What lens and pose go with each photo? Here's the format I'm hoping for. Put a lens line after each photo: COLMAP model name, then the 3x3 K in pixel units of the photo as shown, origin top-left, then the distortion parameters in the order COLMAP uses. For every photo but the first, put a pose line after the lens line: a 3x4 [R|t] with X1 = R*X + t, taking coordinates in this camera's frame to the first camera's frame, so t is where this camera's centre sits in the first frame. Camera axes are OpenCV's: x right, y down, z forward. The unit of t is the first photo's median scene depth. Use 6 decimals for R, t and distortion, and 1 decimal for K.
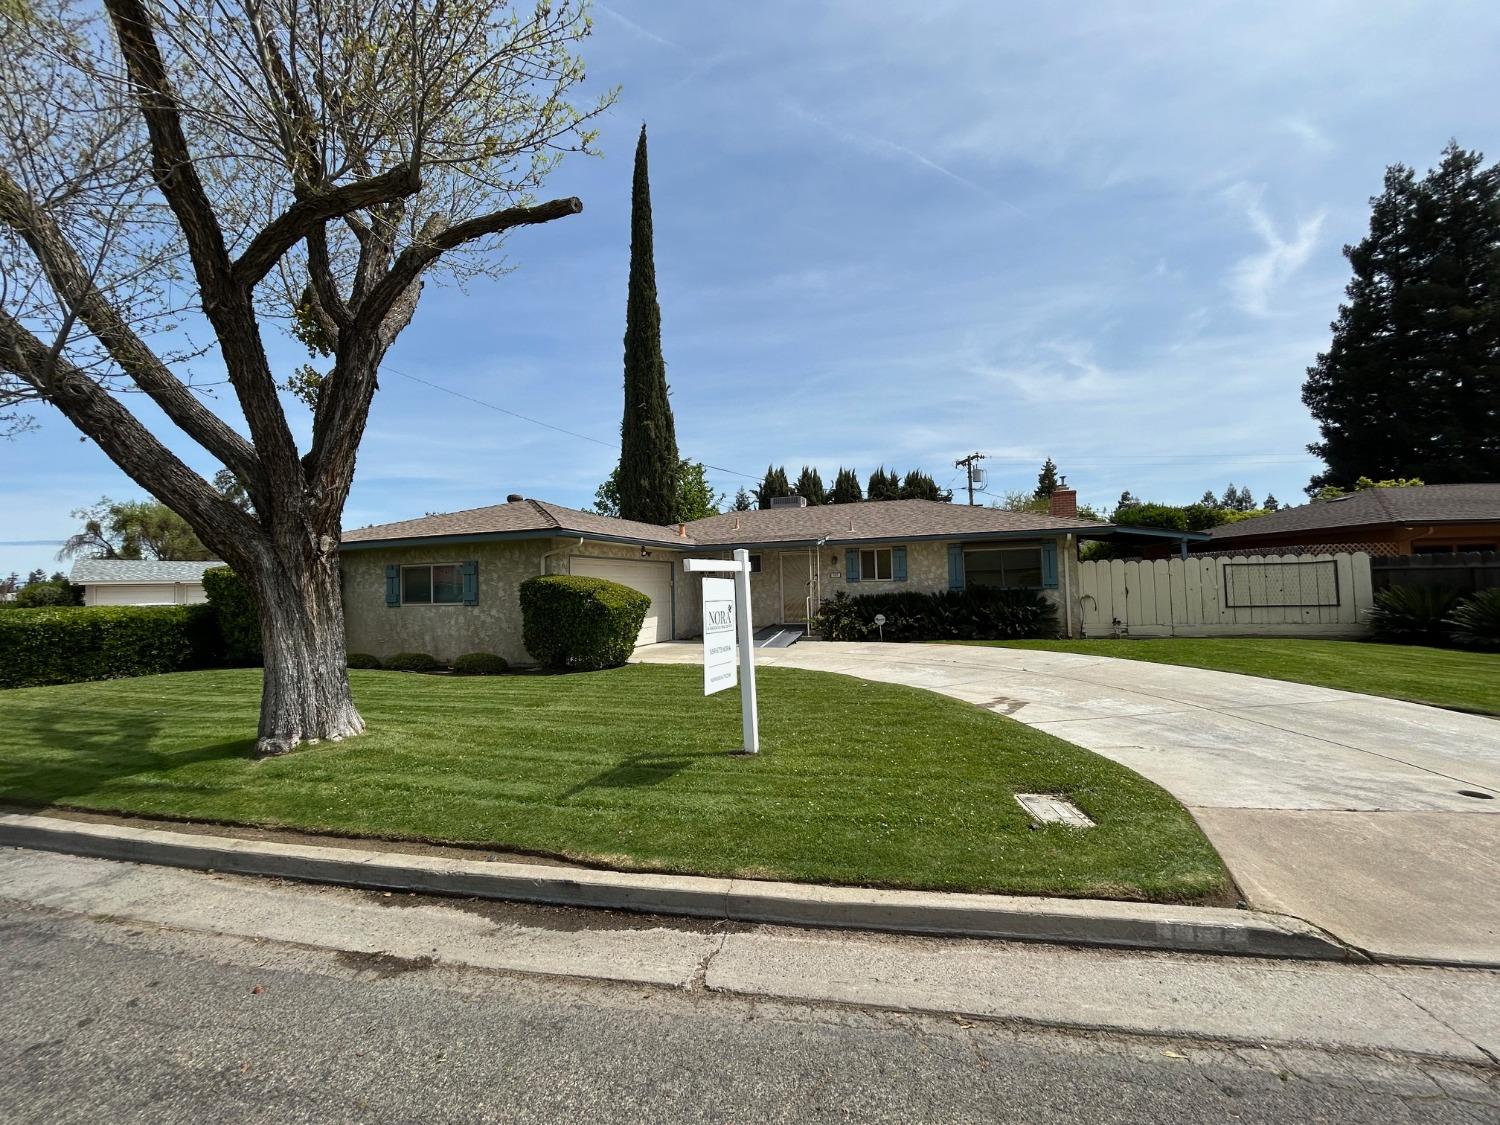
lens RADIAL K [[603.3, 0, 750.0], [0, 603.3, 562.5], [0, 0, 1]] dist [-0.019620, 0.000101]
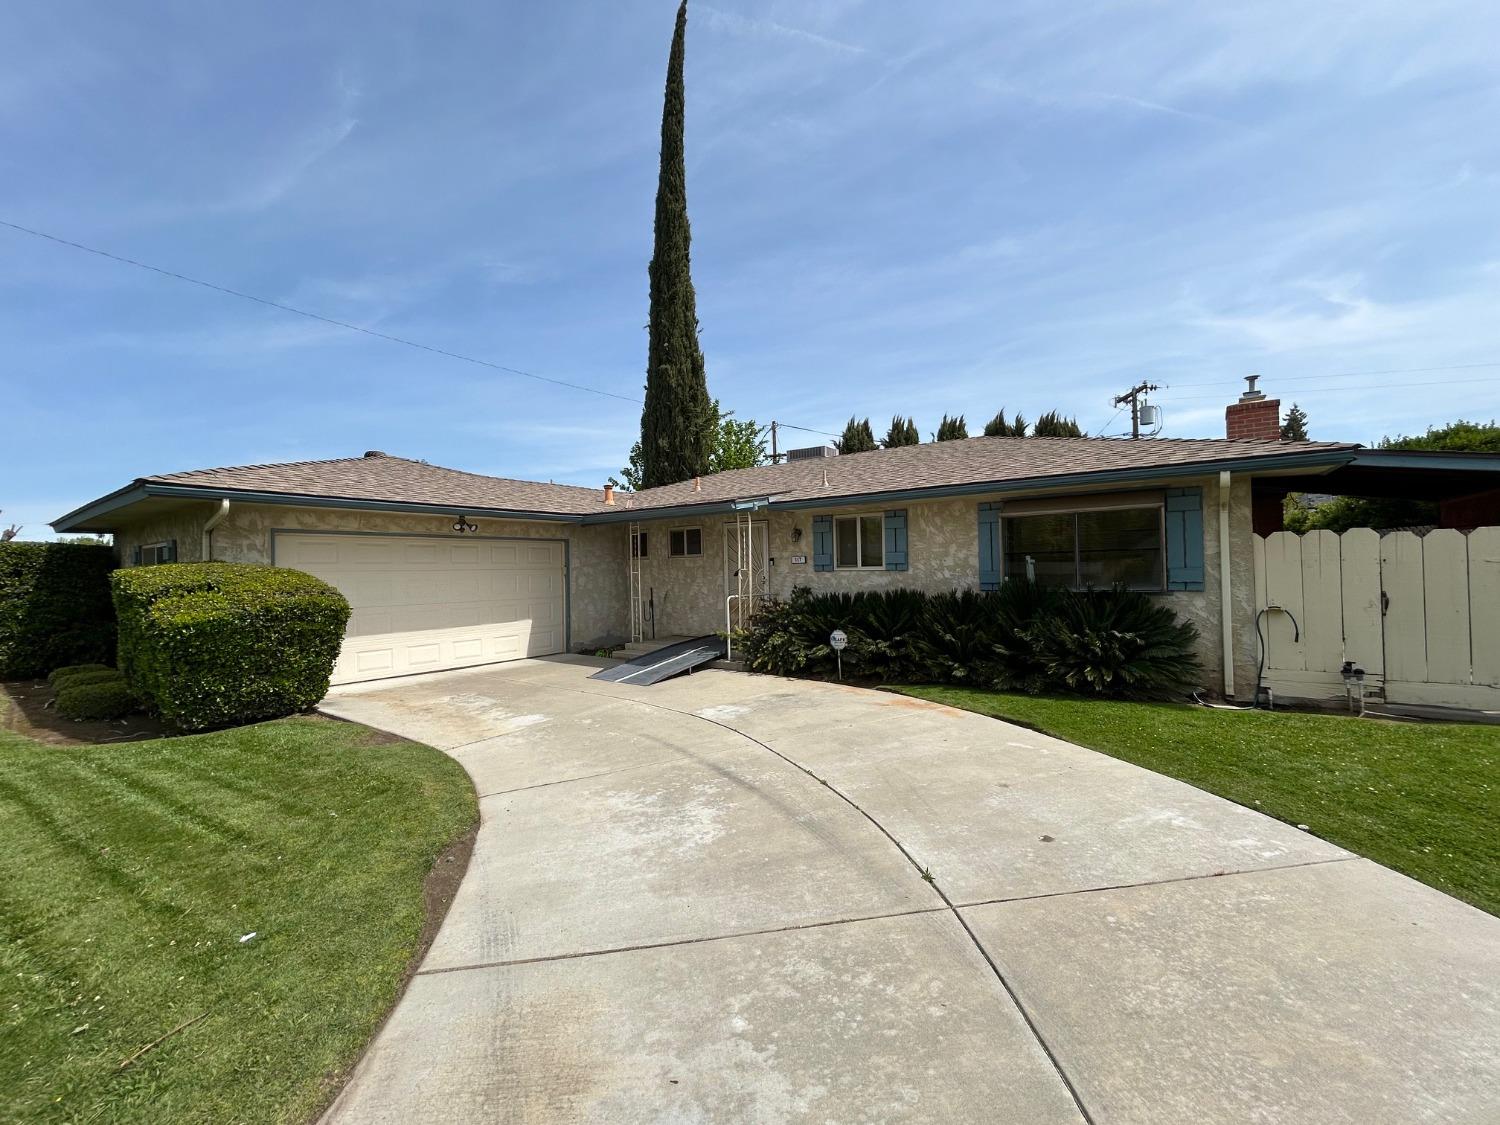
lens RADIAL K [[607.9, 0, 750.0], [0, 607.9, 562.5], [0, 0, 1]] dist [0.000736, 0.000644]
pose [[0.963648, 0.004047, -0.267145, 0.269981], [0.005724, 0.999343, 0.035786, 0.001431], [0.267114, -0.036015, 0.962992, 0.403122]]
